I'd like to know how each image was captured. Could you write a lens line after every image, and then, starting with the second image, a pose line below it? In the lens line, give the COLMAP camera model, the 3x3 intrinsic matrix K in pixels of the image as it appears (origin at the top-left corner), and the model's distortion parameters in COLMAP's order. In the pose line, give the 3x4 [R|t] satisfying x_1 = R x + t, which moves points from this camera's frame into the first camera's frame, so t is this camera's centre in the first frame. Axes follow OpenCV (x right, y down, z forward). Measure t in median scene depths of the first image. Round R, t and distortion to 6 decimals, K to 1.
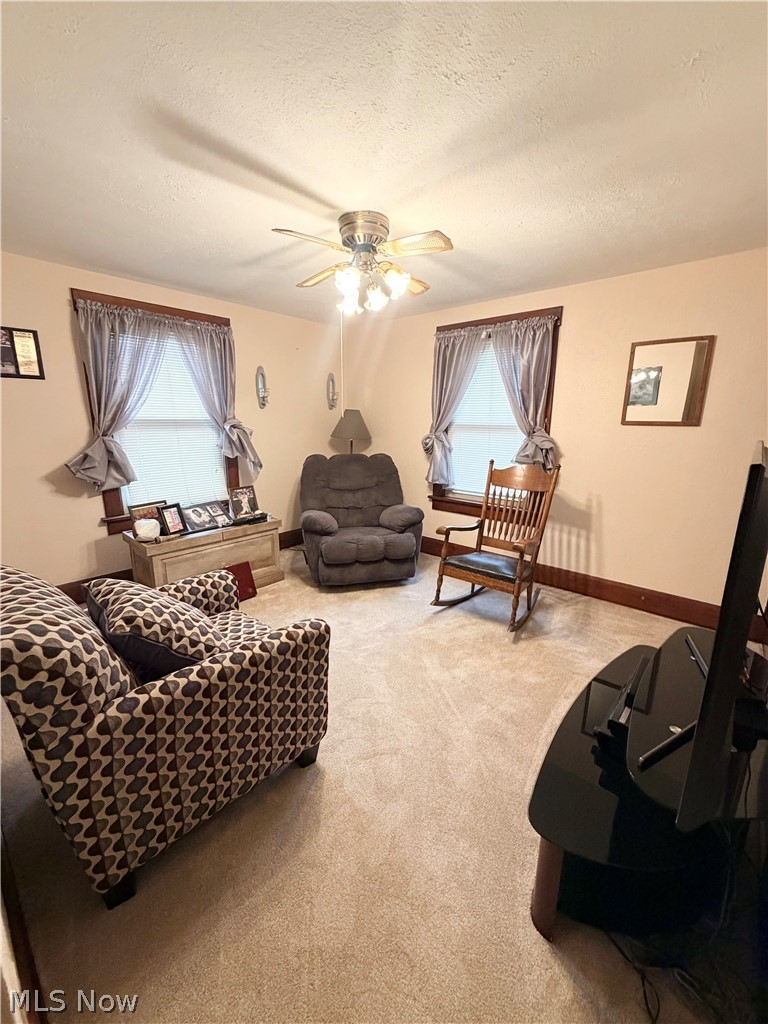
lens RADIAL K [[413.6, 0, 382.0], [0, 413.6, 513.7], [0, 0, 1]] dist [0.000353, 0.000046]
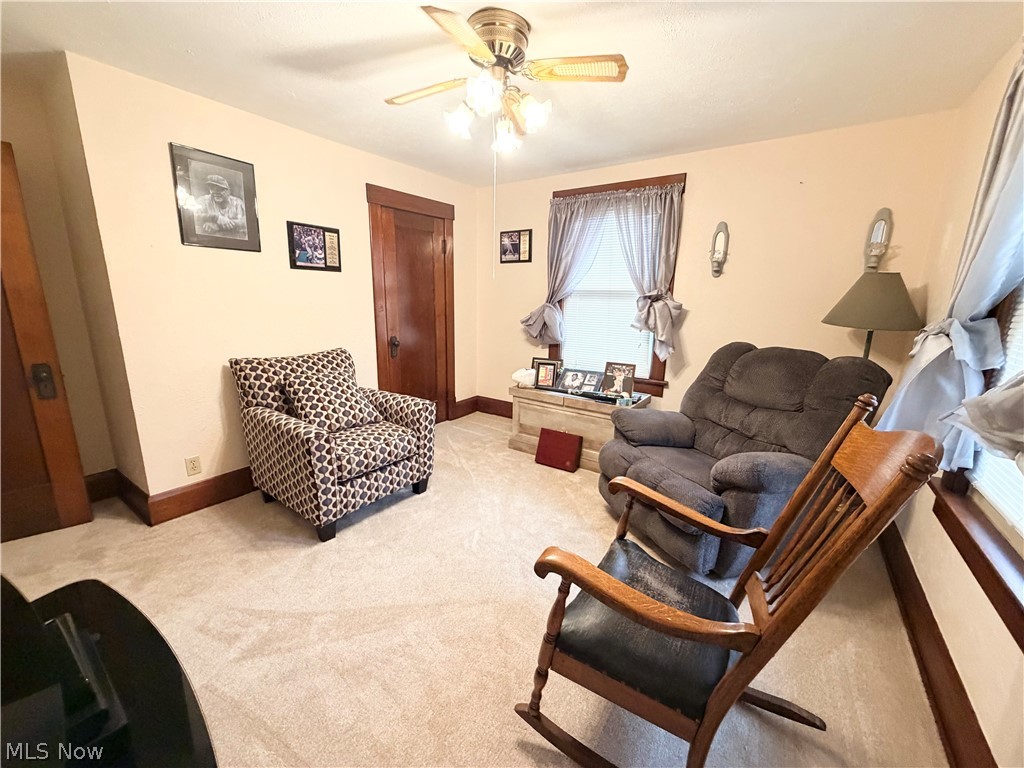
lens RADIAL K [[413.6, 0, 509.7], [0, 413.6, 386.0], [0, 0, 1]] dist [0.000353, 0.000046]
pose [[0.109925, 0.210462, -0.971402, 0.606394], [-0.240515, 0.953912, 0.179455, -0.137951], [0.964401, 0.213910, 0.155478, 0.719154]]
